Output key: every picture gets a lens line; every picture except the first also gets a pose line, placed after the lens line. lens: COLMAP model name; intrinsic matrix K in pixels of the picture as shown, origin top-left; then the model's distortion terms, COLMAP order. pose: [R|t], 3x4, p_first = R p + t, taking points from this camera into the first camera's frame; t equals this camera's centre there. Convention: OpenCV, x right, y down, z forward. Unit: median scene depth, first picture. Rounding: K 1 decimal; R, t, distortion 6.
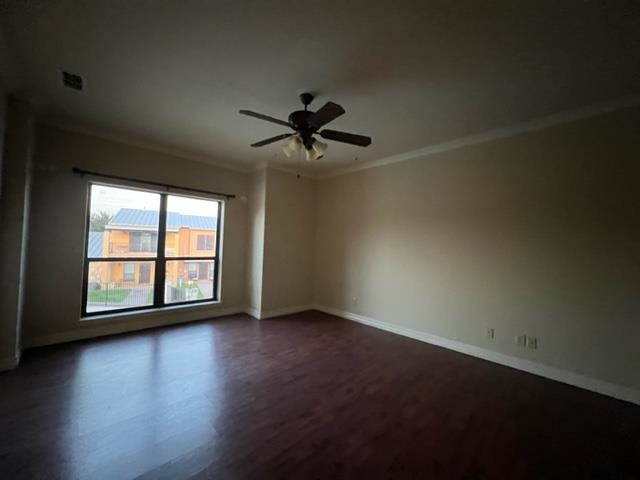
lens RADIAL K [[256.1, 0, 323.1], [0, 256.1, 236.8], [0, 0, 1]] dist [-0.003548, 0.000028]
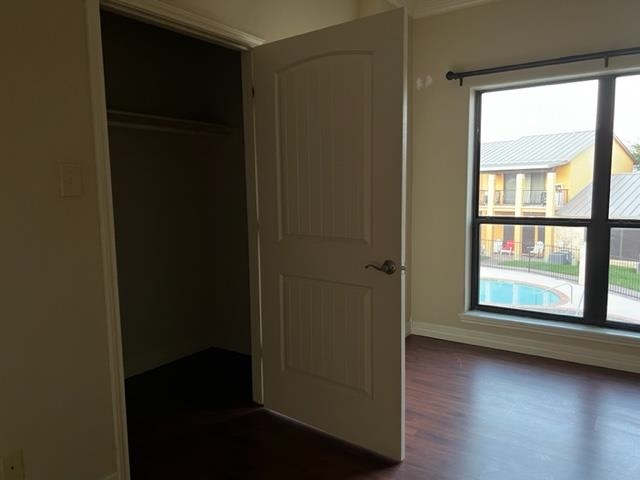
lens RADIAL K [[479.6, 0, 320.4], [0, 479.6, 238.6], [0, 0, 1]] dist [0.043052, -0.035468]
pose [[0.188051, 0.070924, -0.979595, 0.134524], [0.050125, 0.995396, 0.081691, 0.020167], [0.980879, -0.064465, 0.183630, 0.377090]]
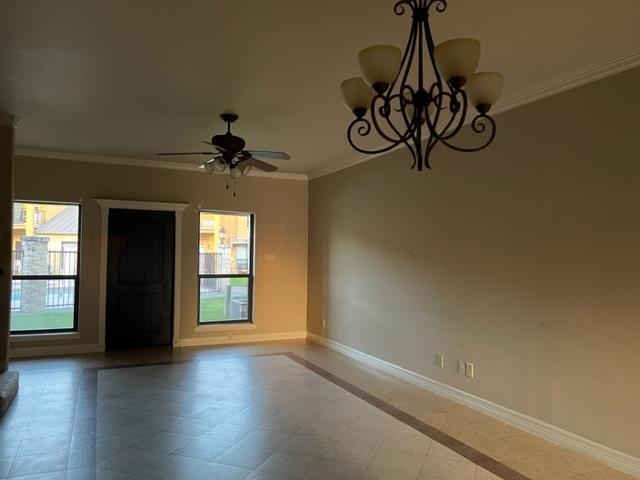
lens RADIAL K [[479.6, 0, 320.8], [0, 479.6, 239.2], [0, 0, 1]] dist [0.043052, -0.035468]
pose [[0.939097, -0.031428, -0.342213, 0.668409], [0.027771, 0.999493, -0.015583, 0.756325], [0.342530, 0.005130, 0.939493, -0.547679]]
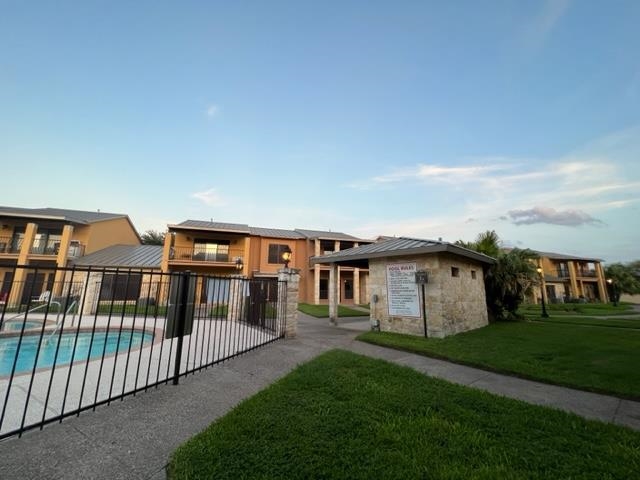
lens RADIAL K [[256.1, 0, 323.0], [0, 256.1, 240.3], [0, 0, 1]] dist [-0.003548, 0.000028]
pose [[0.980026, -0.059481, -0.189767, -1.191070], [0.028917, 0.986704, -0.159937, 0.805688], [0.196757, 0.151255, 0.968715, 1.727047]]
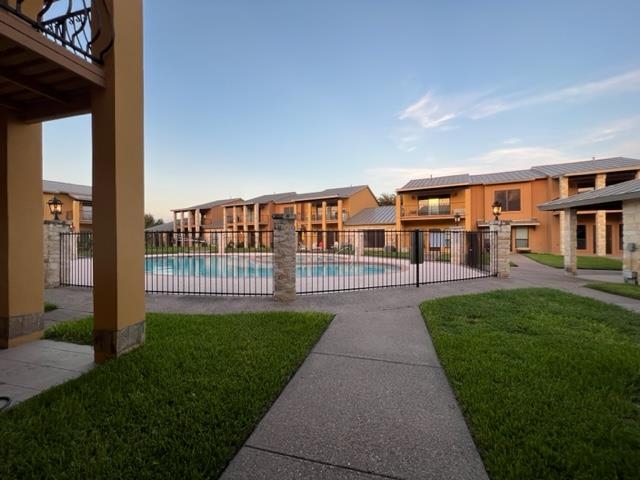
lens RADIAL K [[256.1, 0, 317.8], [0, 256.1, 238.5], [0, 0, 1]] dist [-0.003548, 0.000028]
pose [[0.500846, -0.035105, -0.864825, -0.720101], [0.050916, 0.998642, -0.011050, 0.801683], [0.864038, -0.038499, 0.501953, 1.118538]]
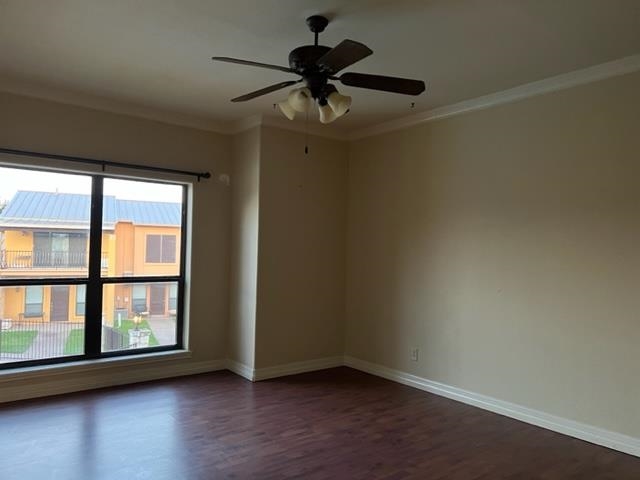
lens RADIAL K [[479.6, 0, 320.8], [0, 479.6, 239.8], [0, 0, 1]] dist [0.043052, -0.035468]
pose [[0.993937, -0.011514, -0.109342, 0.043460], [0.012580, 0.999880, 0.009065, -0.017237], [0.109225, -0.010386, 0.993963, -0.112330]]
